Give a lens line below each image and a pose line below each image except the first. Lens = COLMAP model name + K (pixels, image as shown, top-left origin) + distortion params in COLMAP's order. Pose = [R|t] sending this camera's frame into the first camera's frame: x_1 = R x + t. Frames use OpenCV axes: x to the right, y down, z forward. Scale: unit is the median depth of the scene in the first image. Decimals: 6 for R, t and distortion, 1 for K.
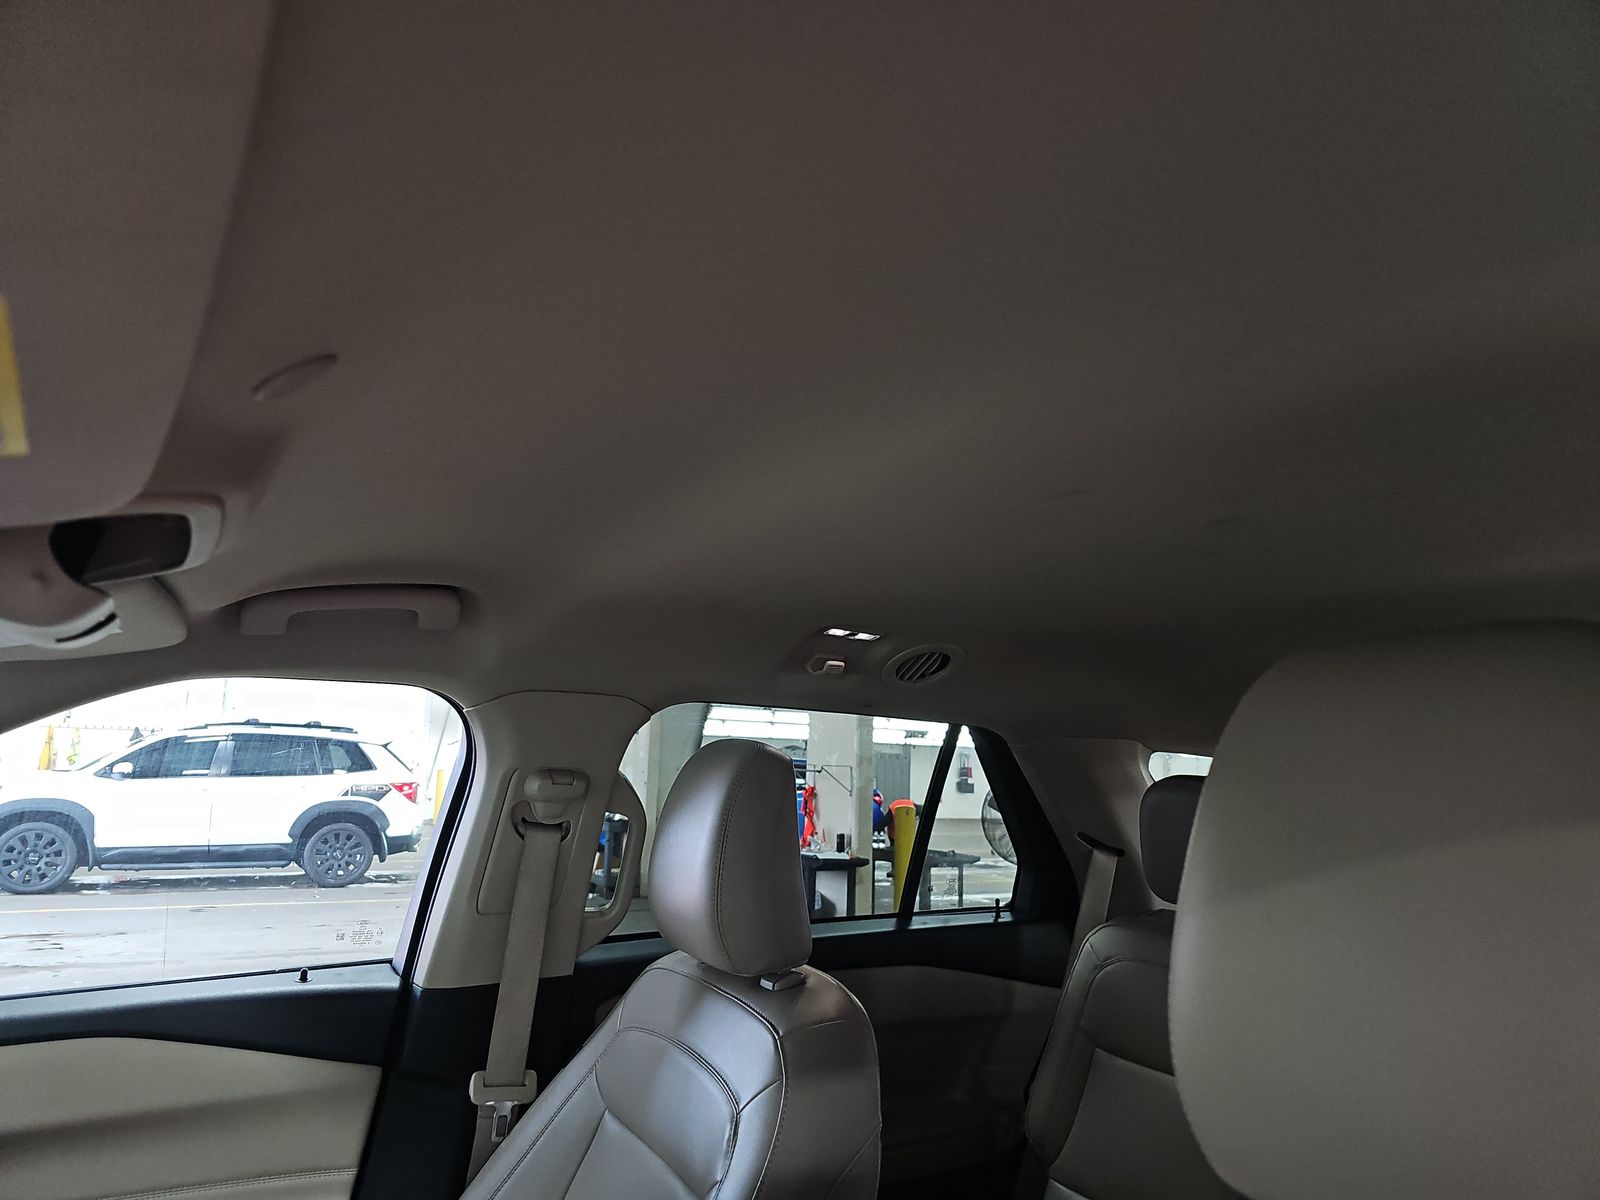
lens RADIAL K [[1077.0, 0, 800.0], [0, 1077.0, 600.0], [0, 0, 1]] dist [0.001144, 0.001345]
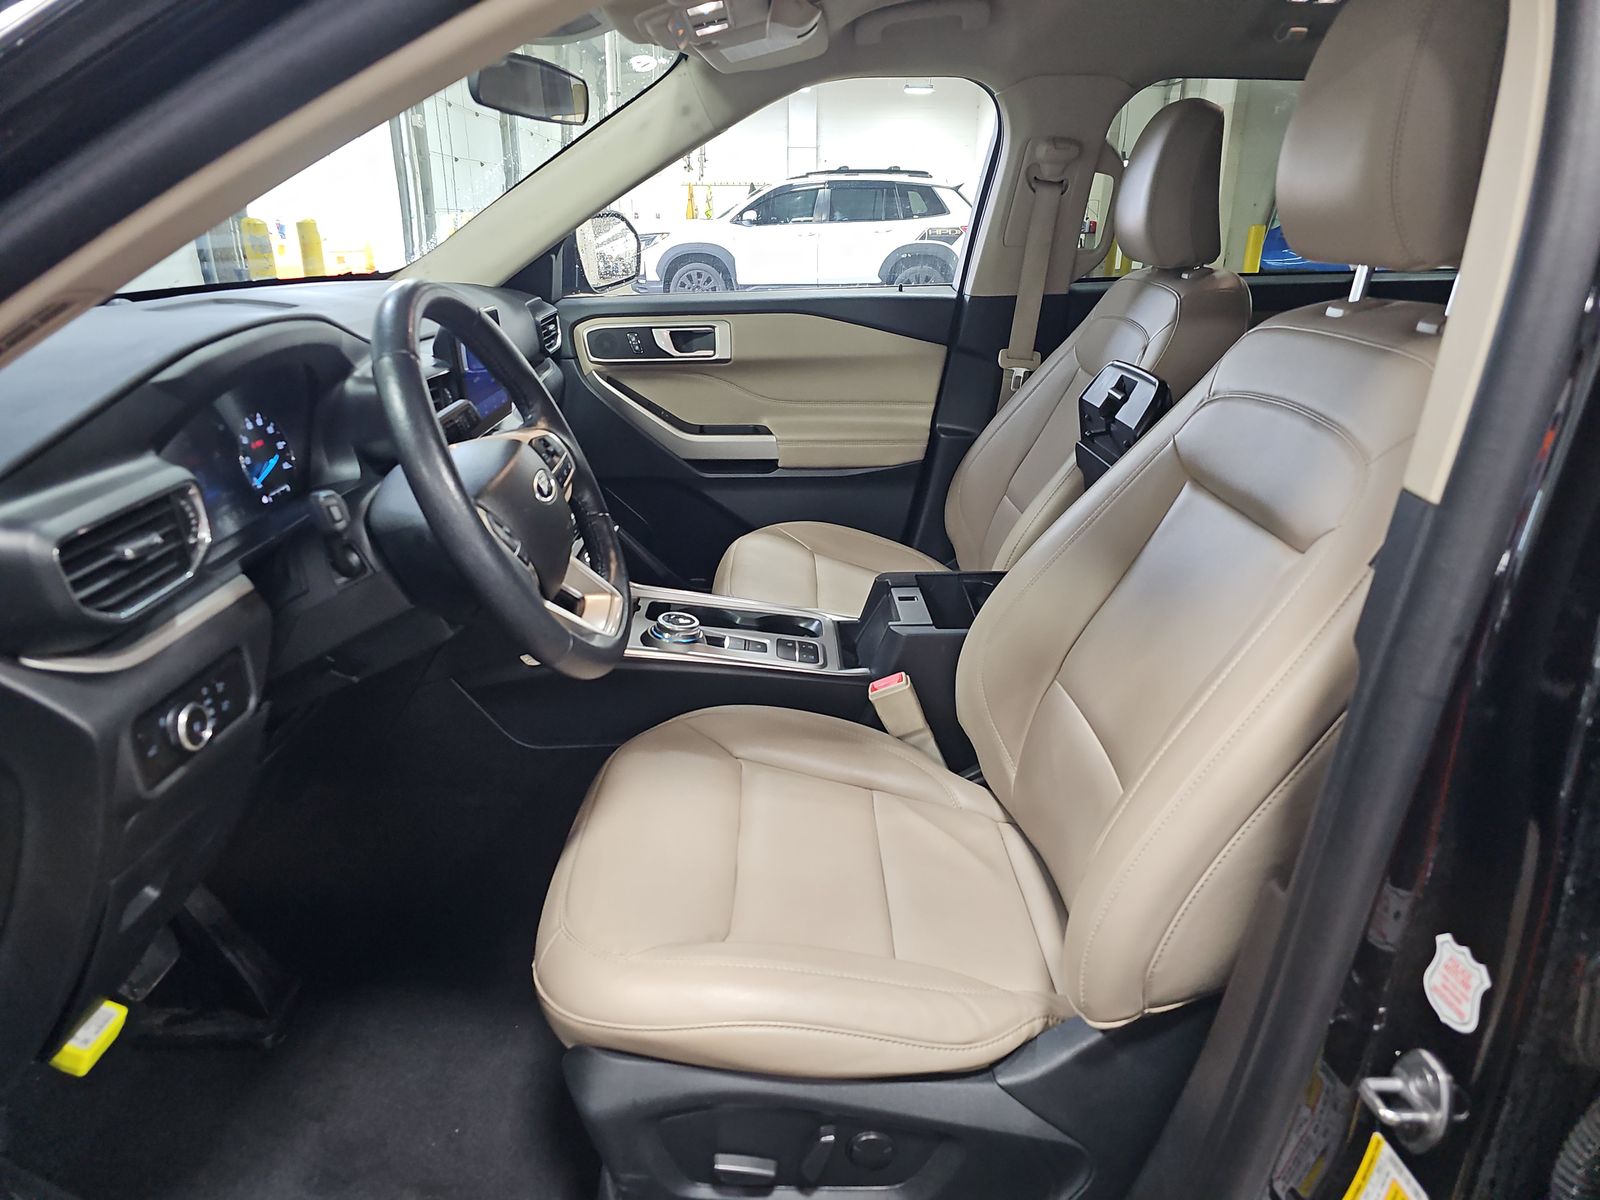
lens RADIAL K [[994.2, 0, 800.0], [0, 994.2, 600.0], [0, 0, 1]] dist [0.033905, 0.000052]
pose [[0.873293, 0.159741, -0.460264, 0.179969], [0.093745, 0.871970, 0.480500, 0.020883], [0.478092, -0.462764, 0.746510, -0.425688]]
